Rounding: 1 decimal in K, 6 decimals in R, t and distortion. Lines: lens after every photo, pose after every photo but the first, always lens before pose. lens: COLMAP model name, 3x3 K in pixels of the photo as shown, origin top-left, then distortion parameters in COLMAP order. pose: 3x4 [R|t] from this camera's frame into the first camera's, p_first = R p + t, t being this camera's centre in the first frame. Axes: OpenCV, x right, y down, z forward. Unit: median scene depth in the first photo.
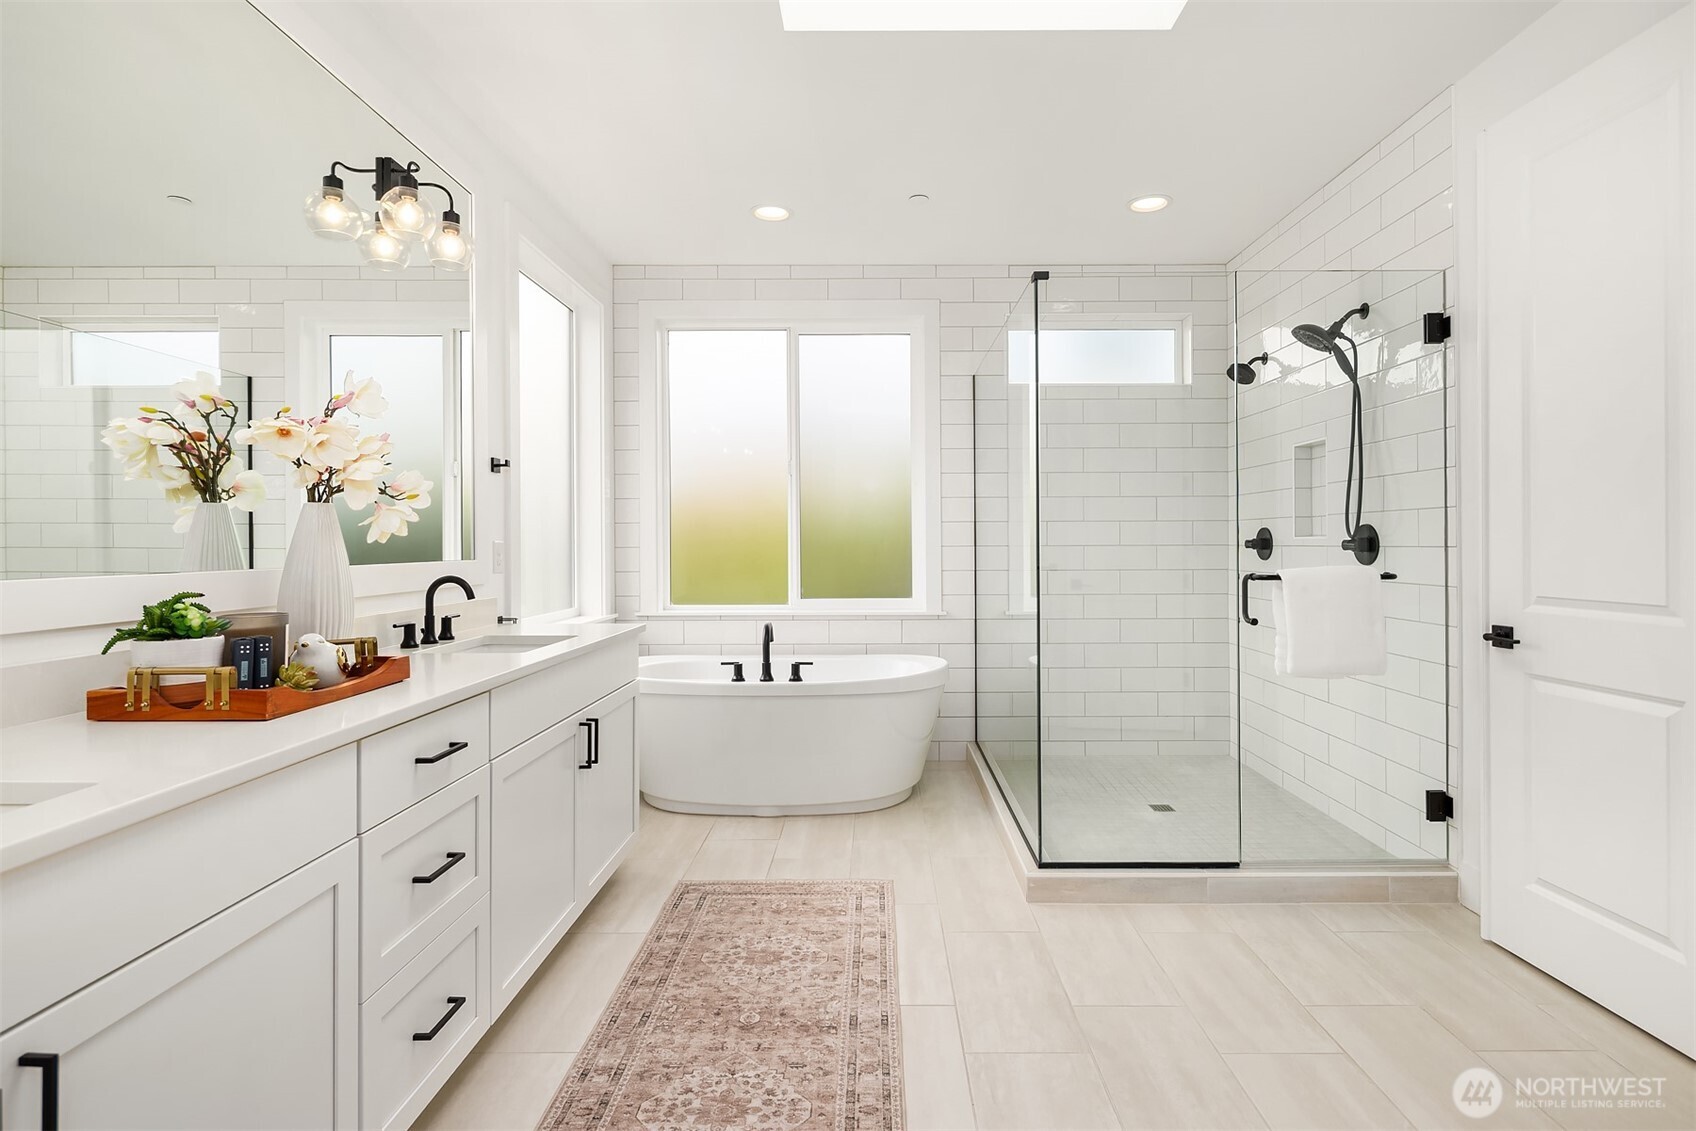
lens RADIAL K [[835.7, 0, 884.9], [0, 835.7, 532.8], [0, 0, 1]] dist [0.001398, -0.000069]
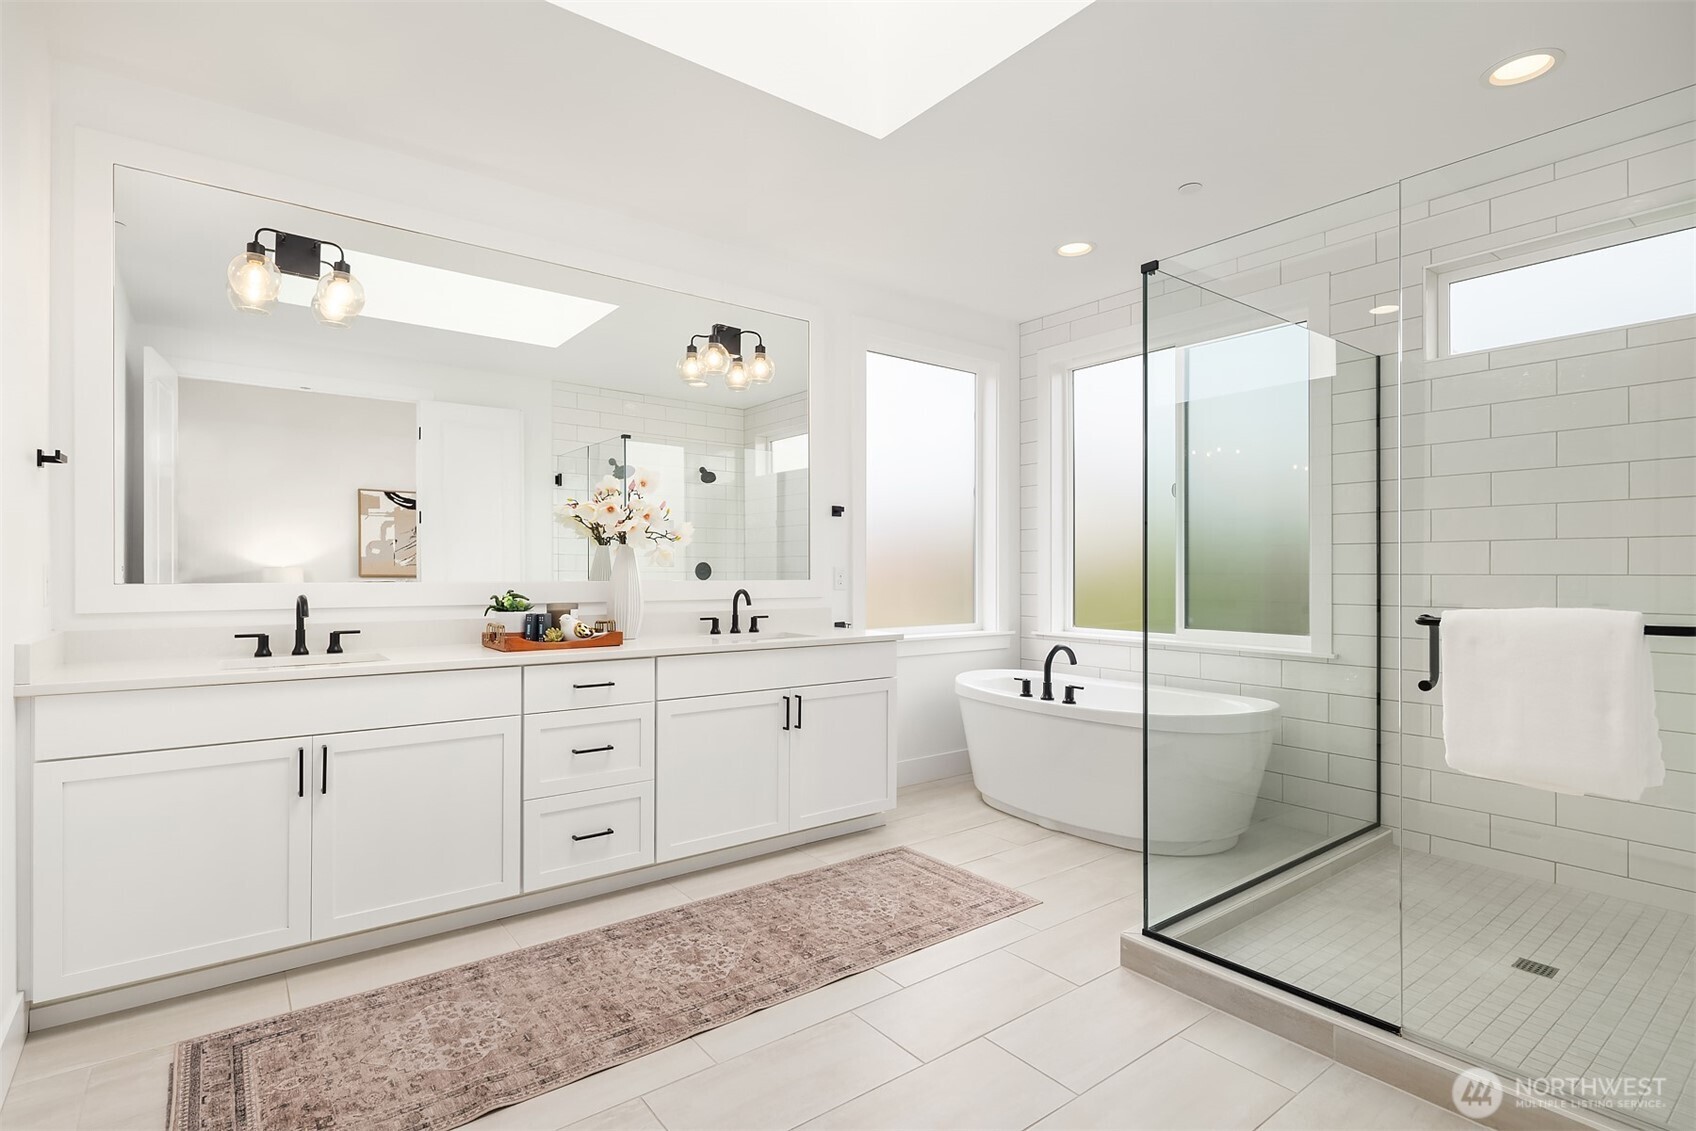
lens RADIAL K [[826.0, 0, 844.2], [0, 826.0, 559.9], [0, 0, 1]] dist [-0.000684, -0.000809]
pose [[0.603749, -0.005210, -0.797157, 0.698146], [0.004881, 0.999984, -0.002839, 0.003063], [0.797159, -0.002177, 0.603765, 0.216305]]
